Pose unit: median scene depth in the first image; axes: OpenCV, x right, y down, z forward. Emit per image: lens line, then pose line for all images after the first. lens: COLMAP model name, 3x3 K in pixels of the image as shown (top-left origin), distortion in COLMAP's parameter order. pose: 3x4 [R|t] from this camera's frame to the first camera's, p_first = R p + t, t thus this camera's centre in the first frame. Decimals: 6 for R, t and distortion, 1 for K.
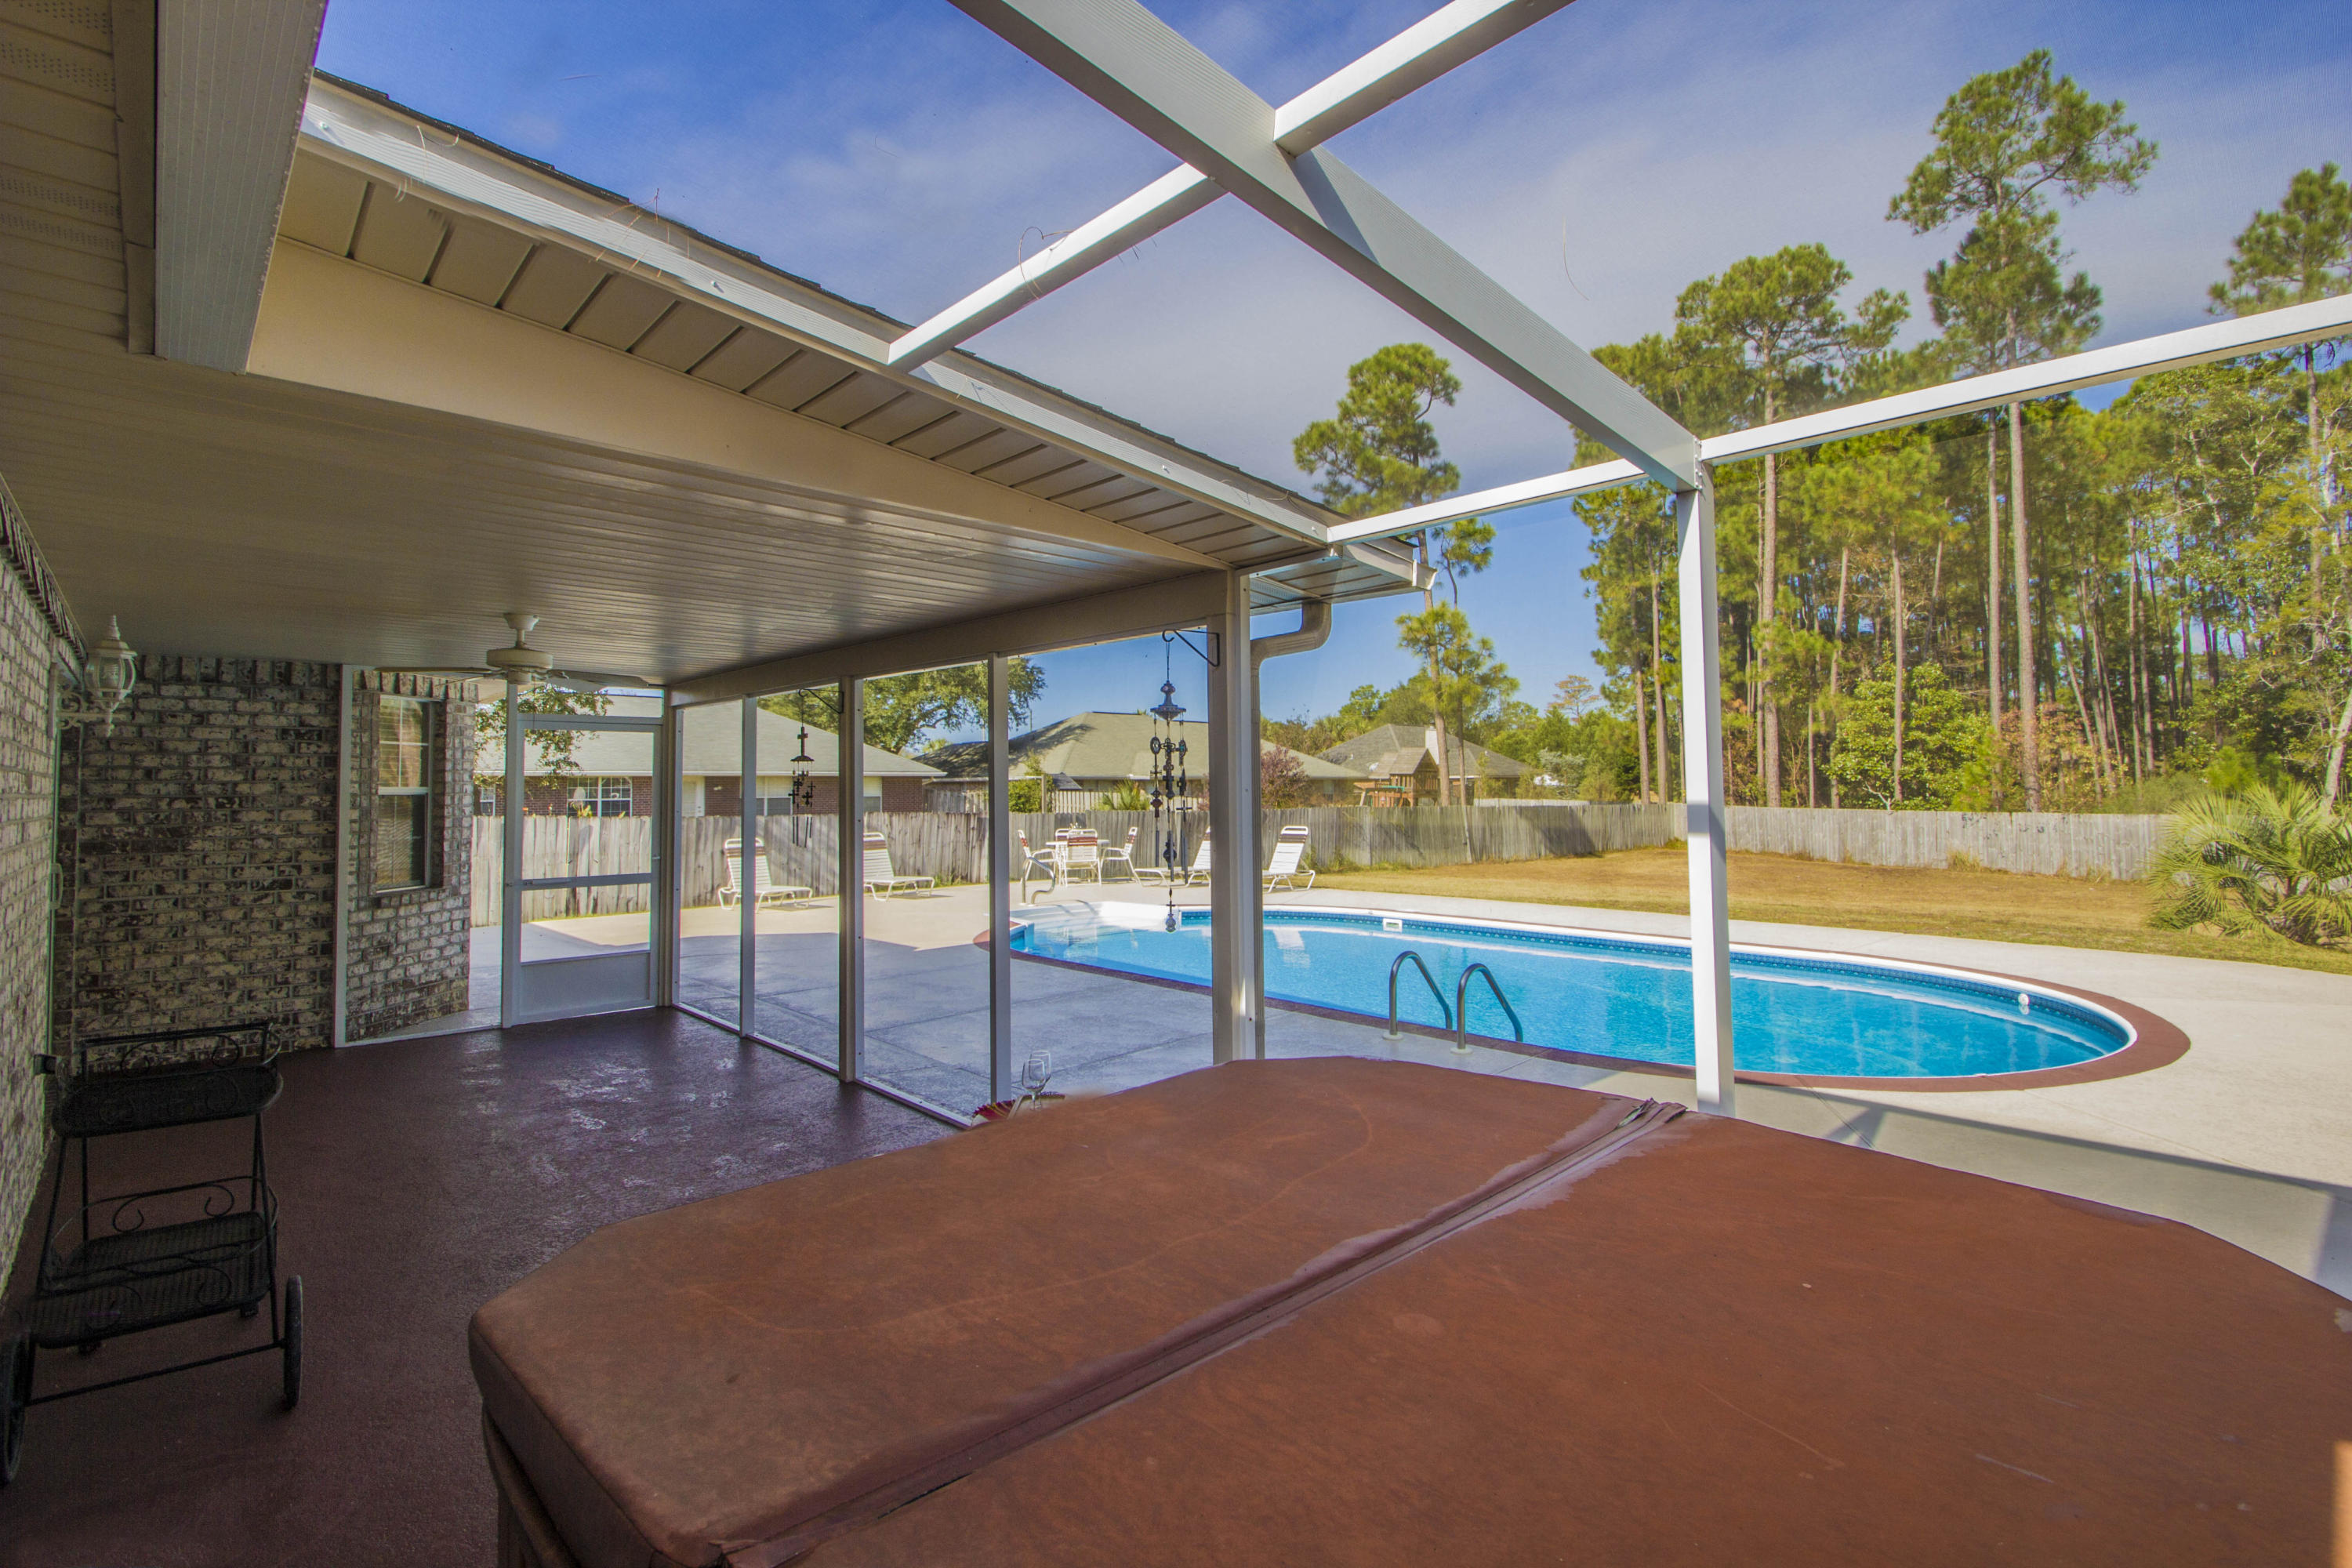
lens RADIAL K [[1085.5, 0, 1202.3], [0, 1085.5, 740.3], [0, 0, 1]] dist [0.013791, -0.016420]
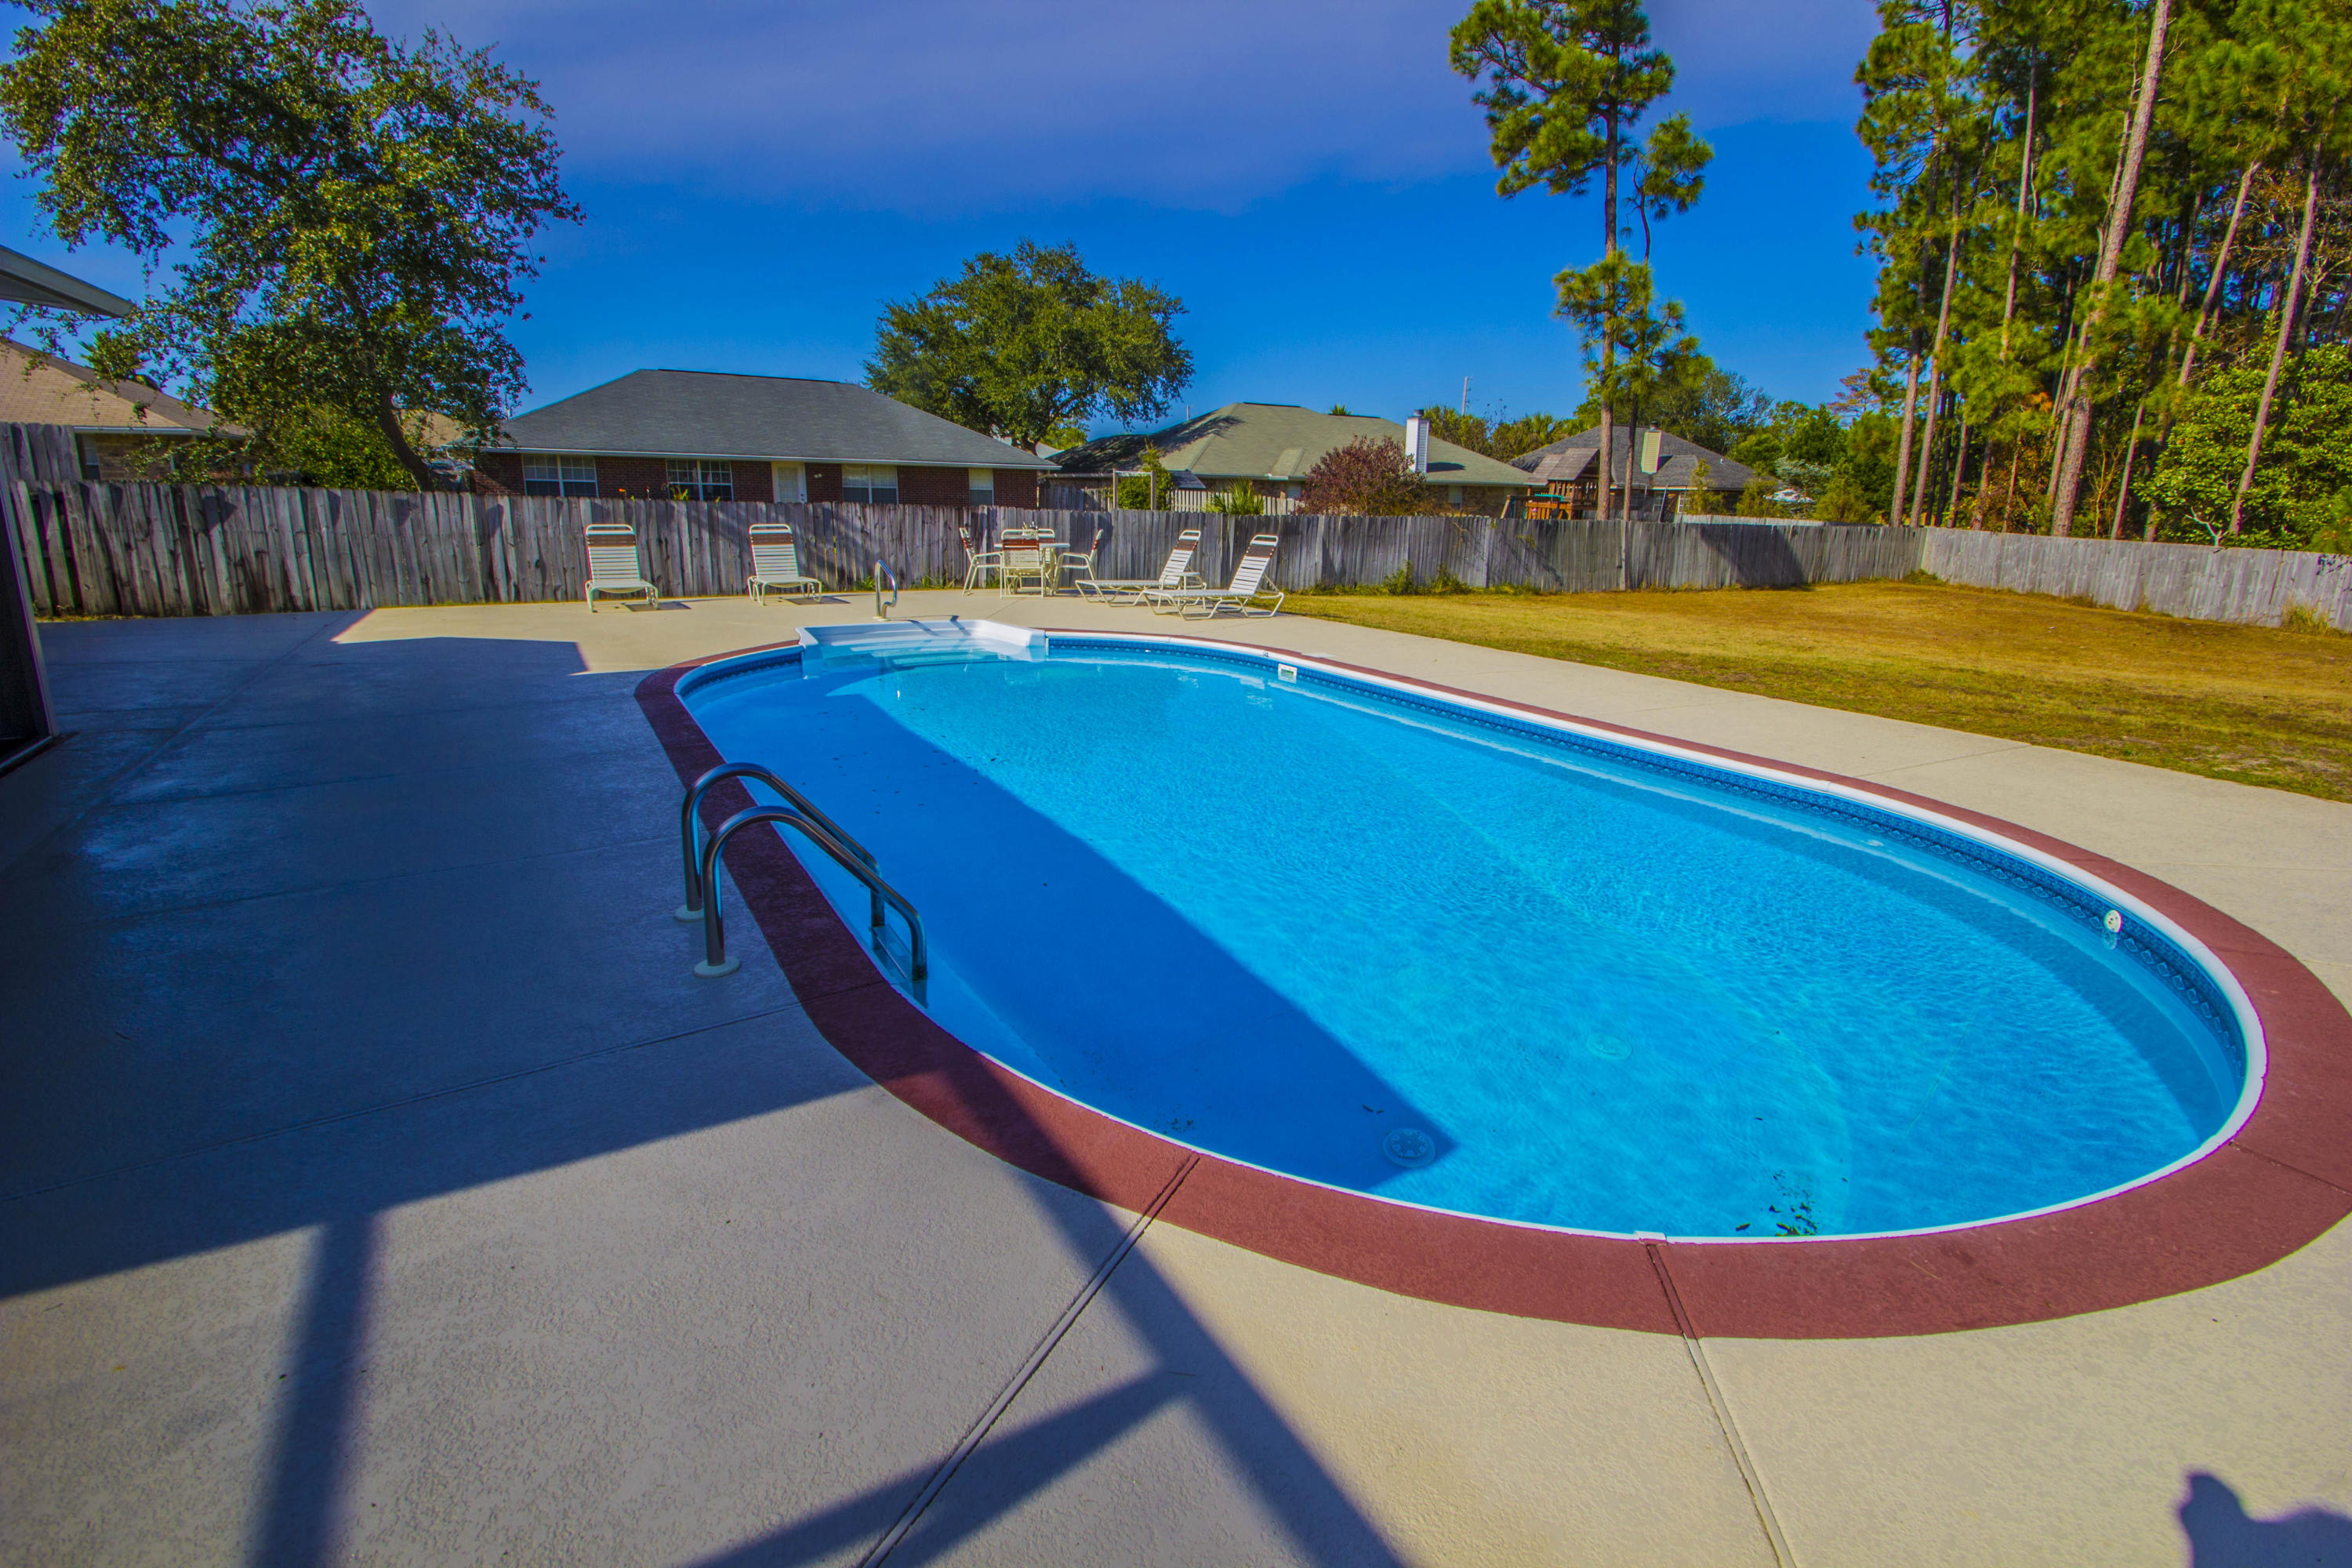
lens RADIAL K [[1085.5, 0, 1202.3], [0, 1085.5, 740.3], [0, 0, 1]] dist [0.013791, -0.016420]
pose [[0.977200, 0.074674, -0.198758, 0.098459], [-0.019447, 0.963657, 0.266434, 0.006660], [0.211430, -0.256494, 0.943137, 0.101231]]
